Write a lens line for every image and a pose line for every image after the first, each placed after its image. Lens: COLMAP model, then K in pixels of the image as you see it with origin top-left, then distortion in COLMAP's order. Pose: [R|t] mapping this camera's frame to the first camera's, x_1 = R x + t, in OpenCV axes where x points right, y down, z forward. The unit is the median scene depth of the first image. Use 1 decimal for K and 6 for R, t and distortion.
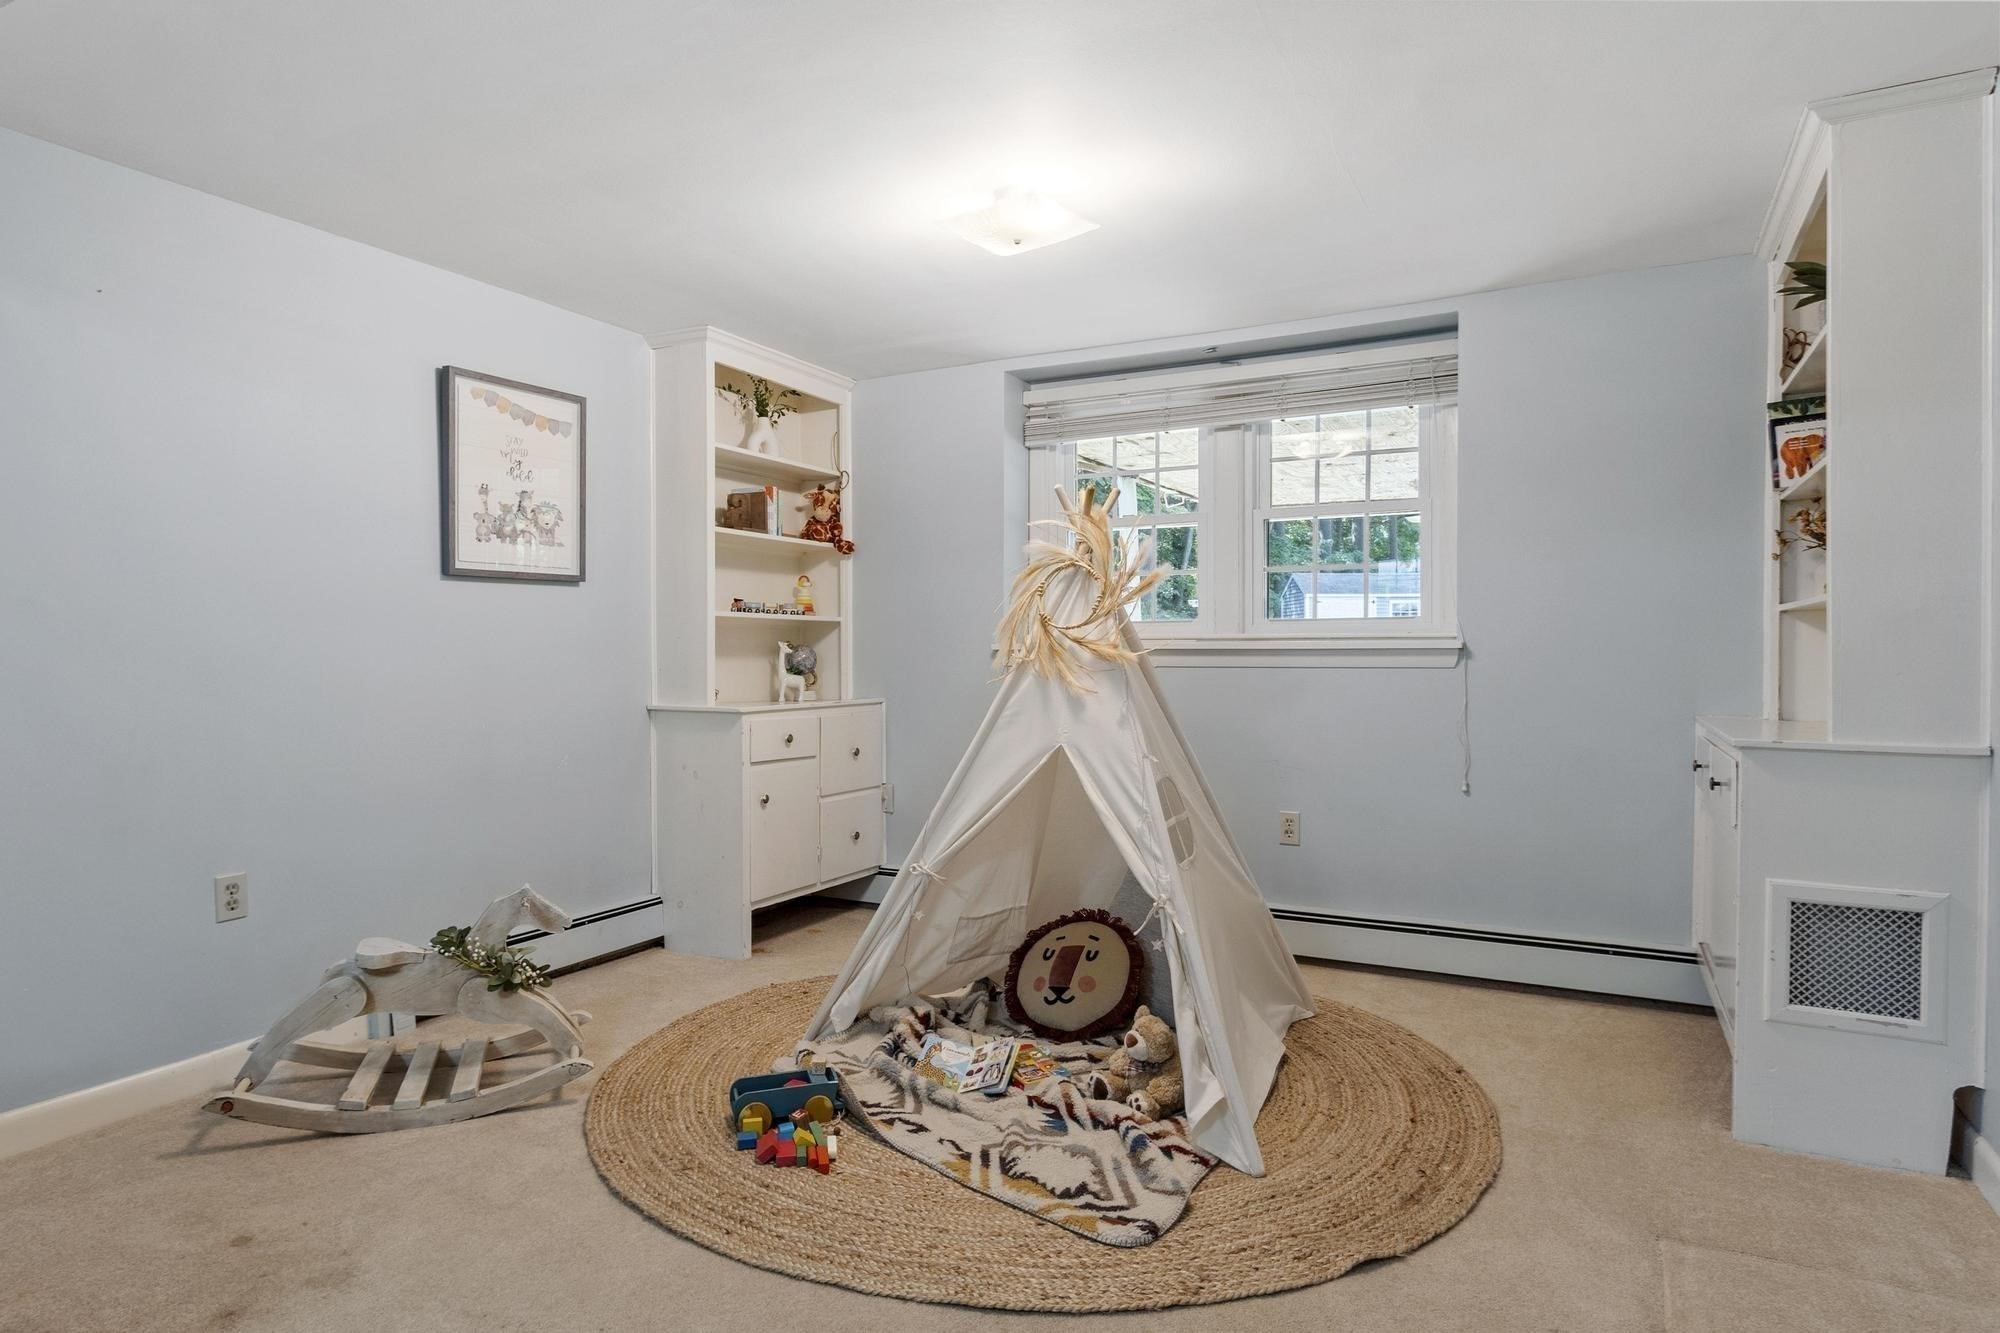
lens RADIAL K [[1134.3, 0, 1000.0], [0, 1134.3, 666.5], [0, 0, 1]] dist [0.031008, 0.000020]
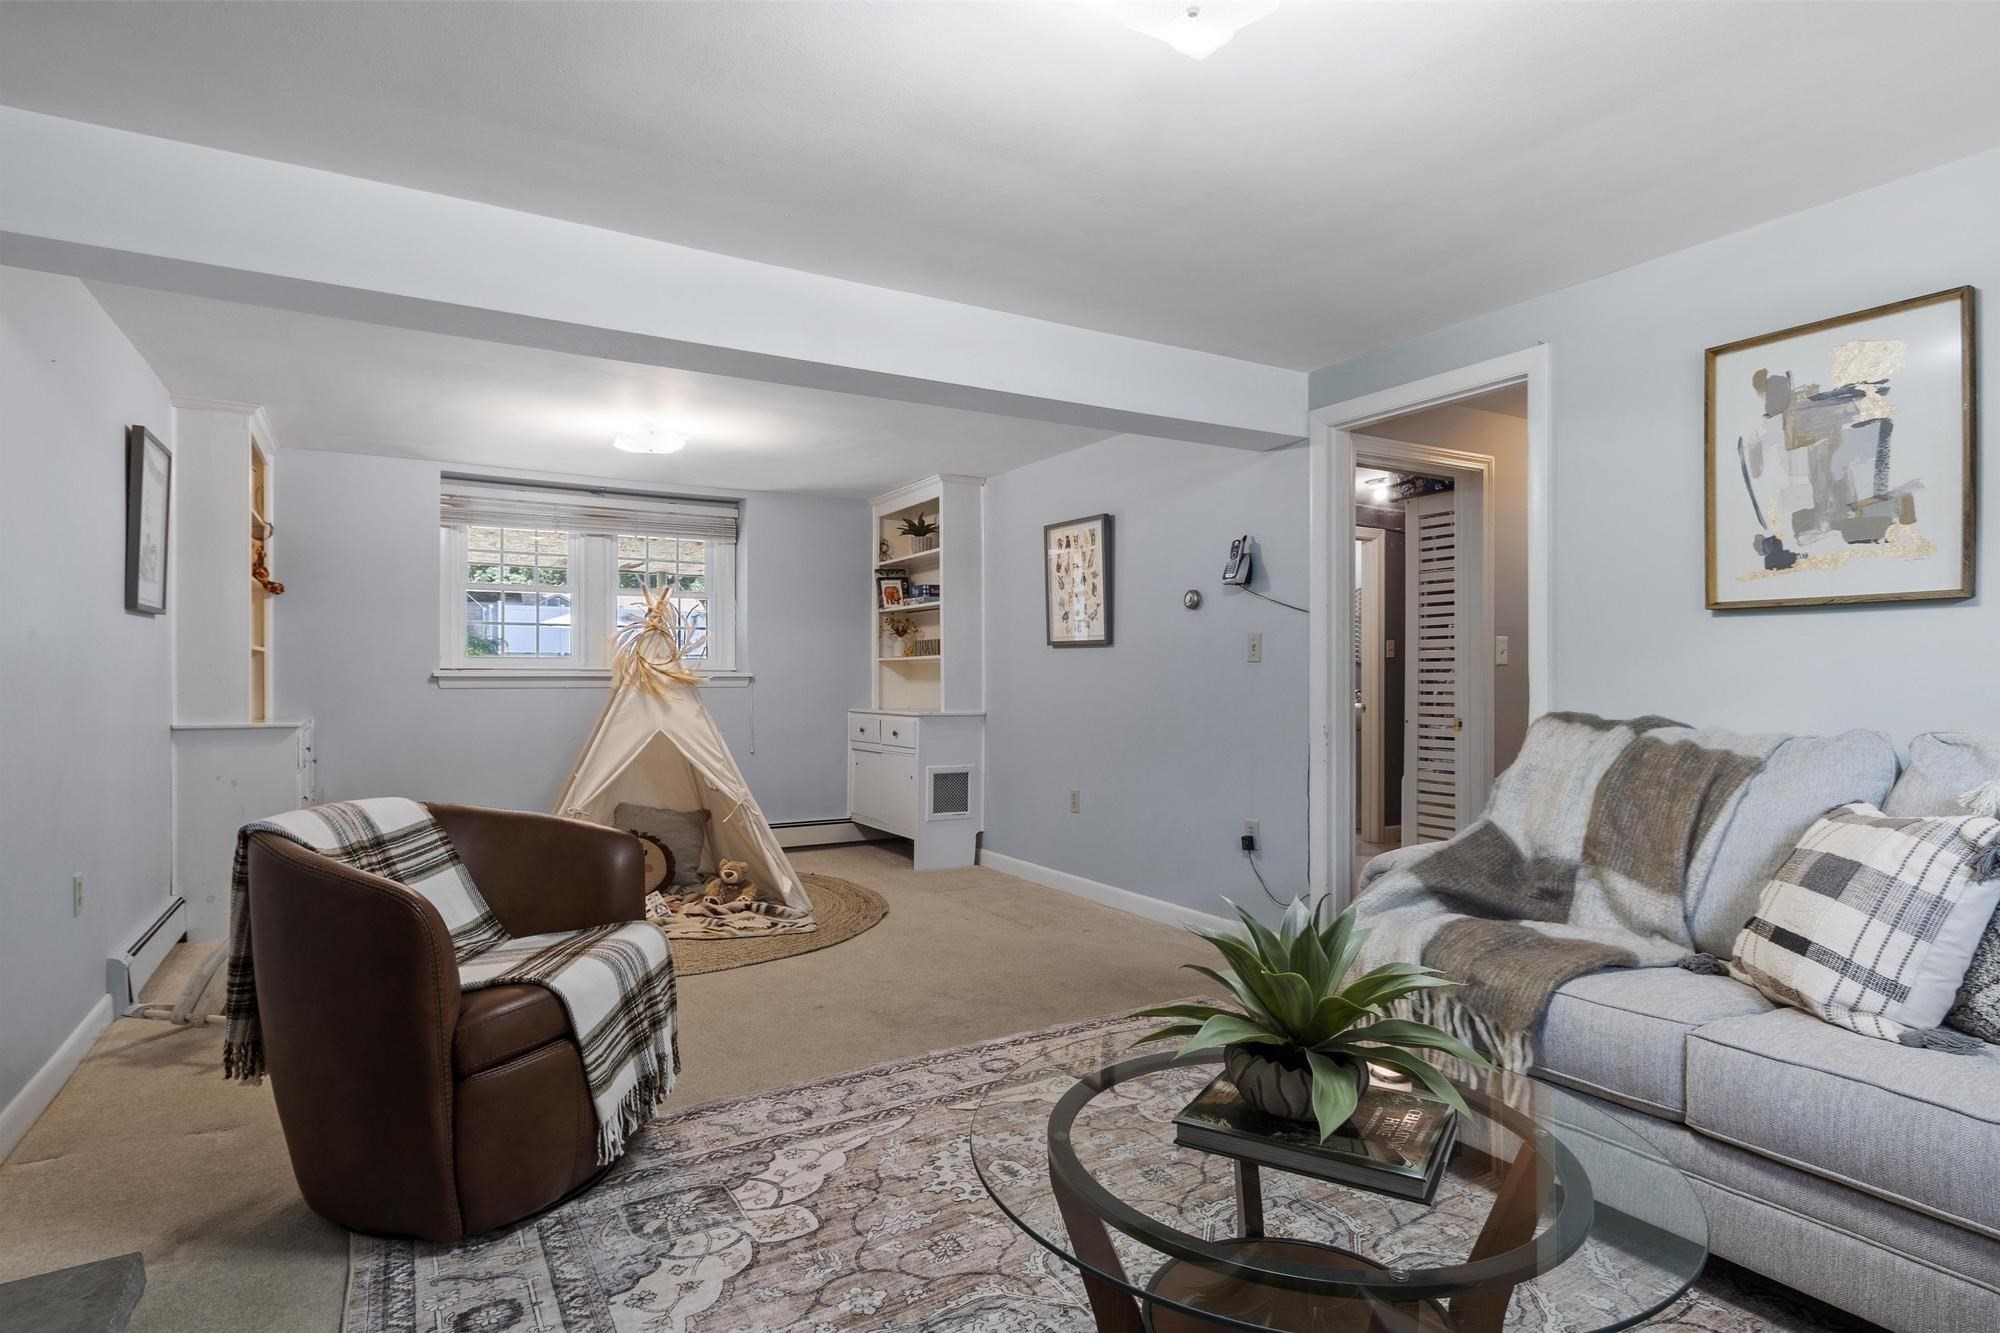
lens RADIAL K [[1027.4, 0, 997.7], [0, 1027.4, 673.8], [0, 0, 1]] dist [0.001277, 0.000455]
pose [[0.519745, 0.007081, 0.854292, -1.004745], [0.010027, 0.999846, -0.014388, 0.008919], [-0.854263, 0.016044, 0.519594, -0.273025]]
